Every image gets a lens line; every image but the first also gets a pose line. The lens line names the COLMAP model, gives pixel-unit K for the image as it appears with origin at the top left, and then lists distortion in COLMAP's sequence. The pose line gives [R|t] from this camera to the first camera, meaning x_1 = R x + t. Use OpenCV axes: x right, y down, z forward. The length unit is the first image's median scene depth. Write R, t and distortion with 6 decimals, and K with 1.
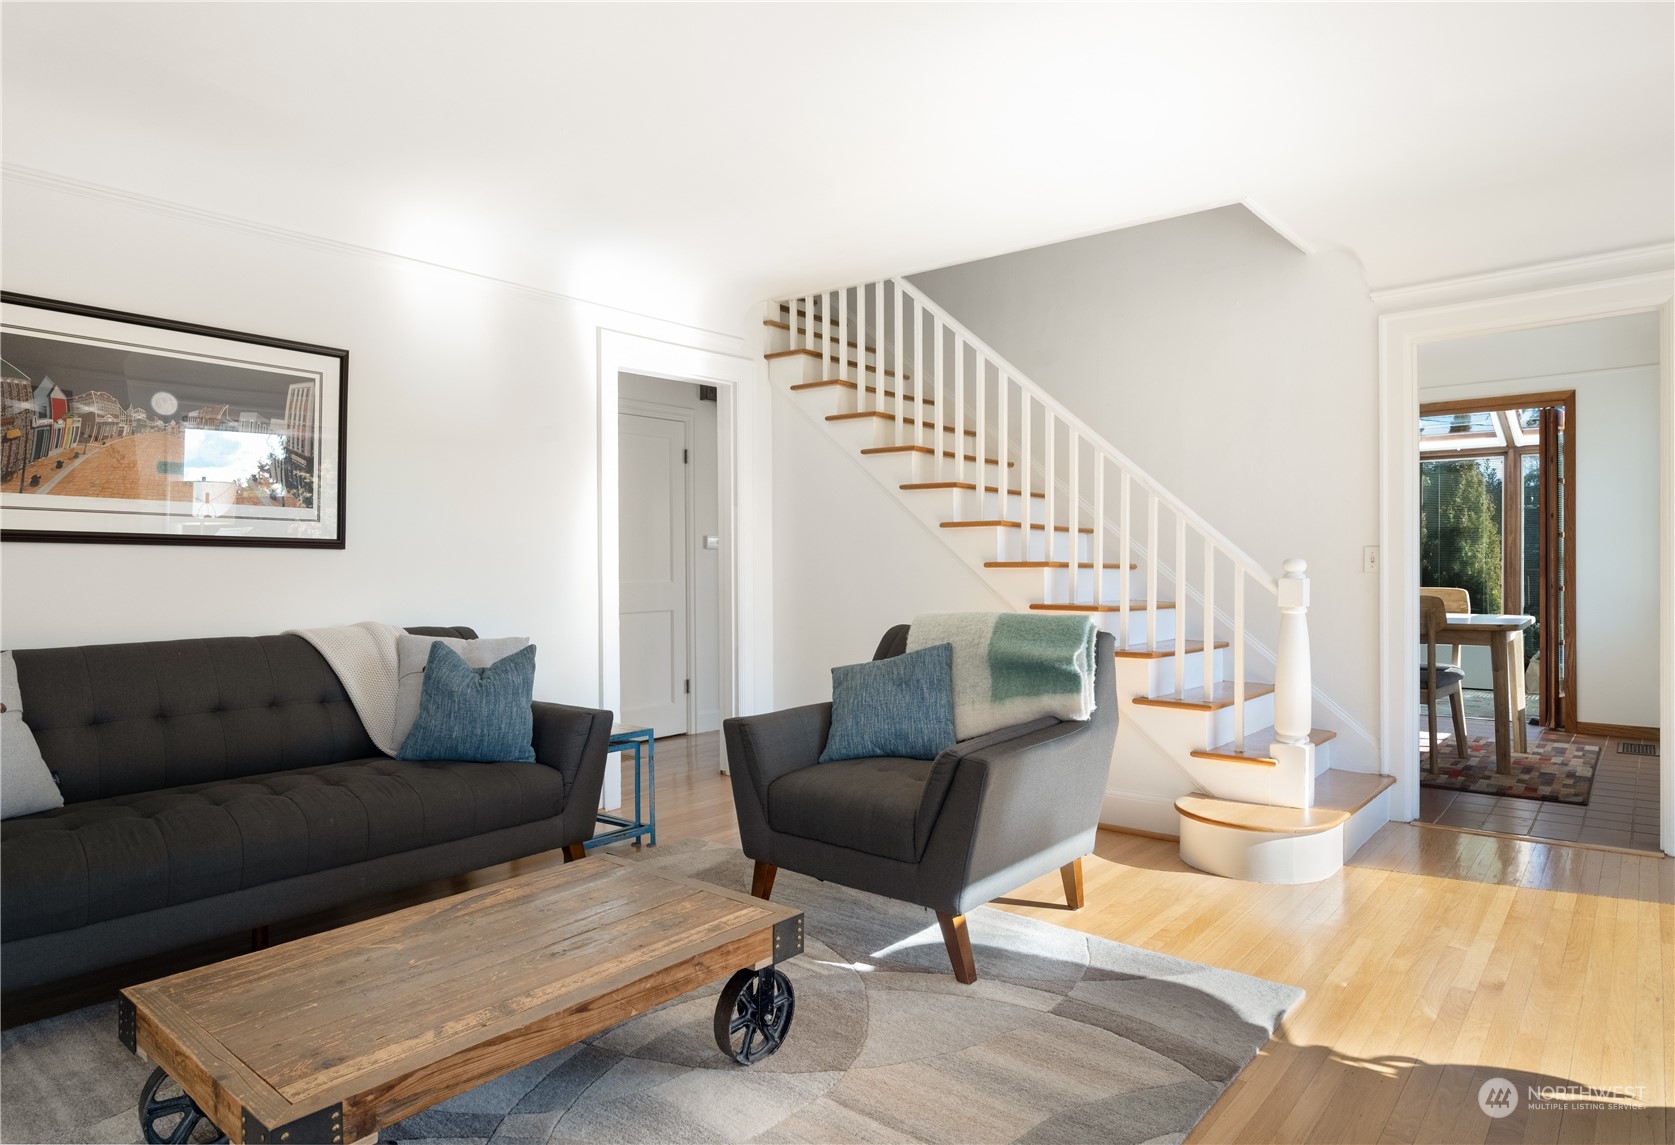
lens RADIAL K [[1001.2, 0, 824.9], [0, 1001.2, 553.7], [0, 0, 1]] dist [-0.003532, -0.001283]
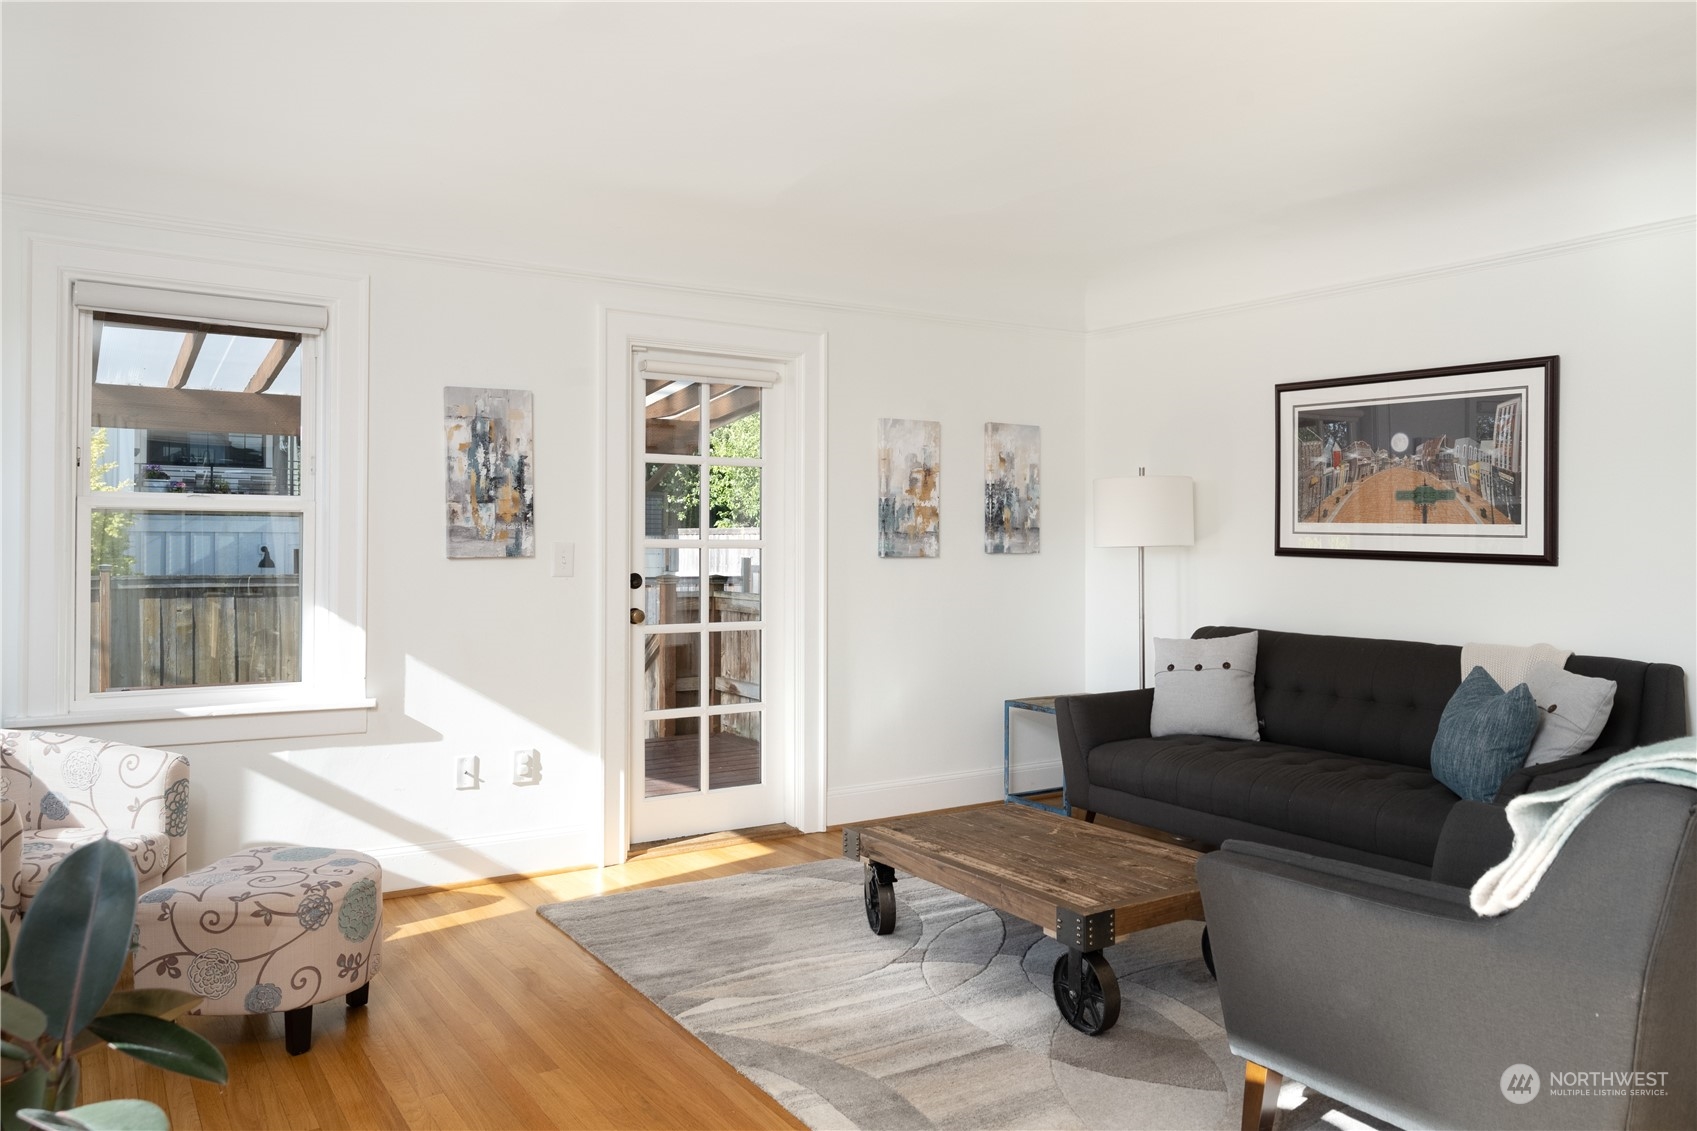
lens RADIAL K [[1192.3, 0, 846.4], [0, 1192.3, 523.2], [0, 0, 1]] dist [-0.012897, -0.000300]
pose [[-0.298522, -0.009197, -0.954358, 0.928251], [0.004298, 0.999930, -0.010981, -0.041678], [0.954393, -0.007380, -0.298462, 0.815950]]
